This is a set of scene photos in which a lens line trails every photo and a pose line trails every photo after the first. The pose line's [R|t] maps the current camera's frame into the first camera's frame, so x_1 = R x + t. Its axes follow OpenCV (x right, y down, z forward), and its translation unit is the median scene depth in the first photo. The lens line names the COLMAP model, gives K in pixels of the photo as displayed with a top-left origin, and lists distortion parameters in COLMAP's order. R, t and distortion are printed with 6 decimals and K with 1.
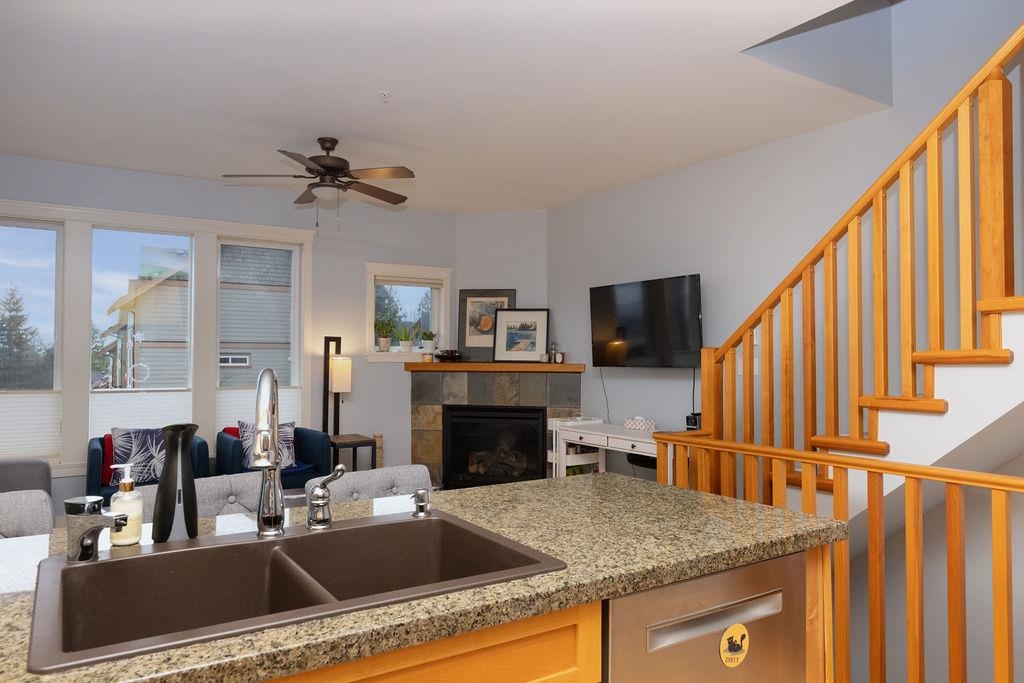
lens RADIAL K [[690.5, 0, 504.4], [0, 690.5, 343.4], [0, 0, 1]] dist [-0.001210, -0.000737]
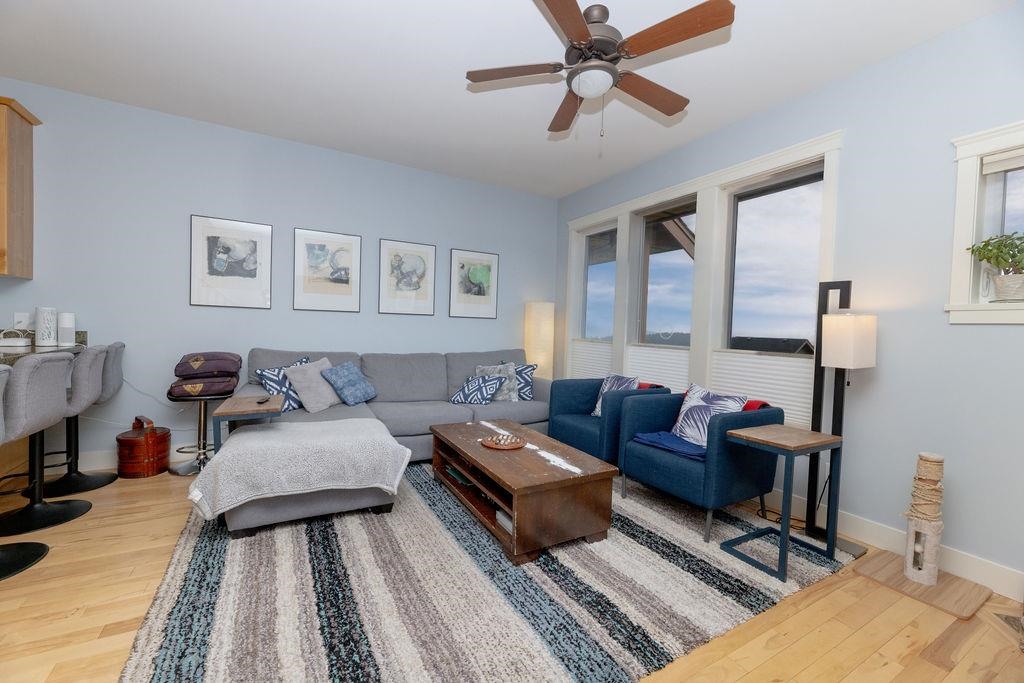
lens RADIAL K [[409.9, 0, 507.7], [0, 409.9, 340.0], [0, 0, 1]] dist [-0.000049, 0.000085]
pose [[-0.065092, 0.024541, -0.997577, 0.206751], [-0.014988, 0.999561, 0.025567, 0.051663], [0.997767, 0.016616, -0.064695, 0.930531]]
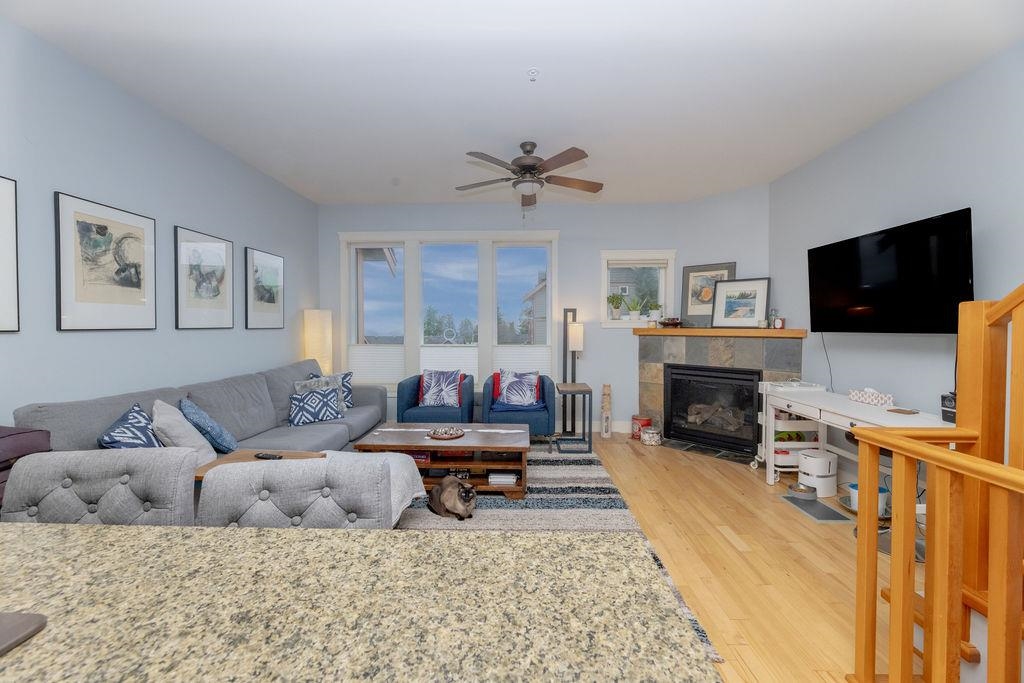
lens RADIAL K [[407.4, 0, 508.3], [0, 407.4, 336.0], [0, 0, 1]] dist [-0.006303, -0.000009]
pose [[0.826804, 0.009680, -0.562407, 0.122066], [0.014128, 0.999179, 0.037969, 0.015015], [0.562313, -0.039339, 0.825988, 0.369944]]
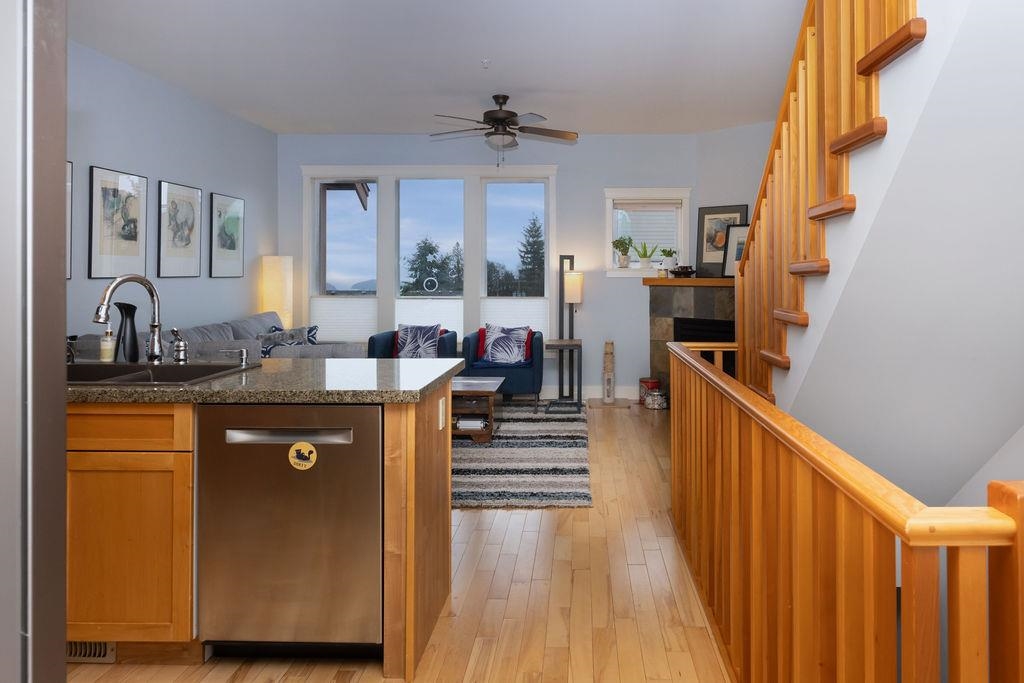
lens RADIAL K [[709.8, 0, 578.3], [0, 709.8, 265.6], [0, 0, 1]] dist [-0.001923, -0.002430]
pose [[0.838444, -0.008435, -0.544922, 0.545970], [0.011733, 0.999928, 0.002575, 0.006446], [0.544861, -0.008553, 0.838483, 0.006725]]
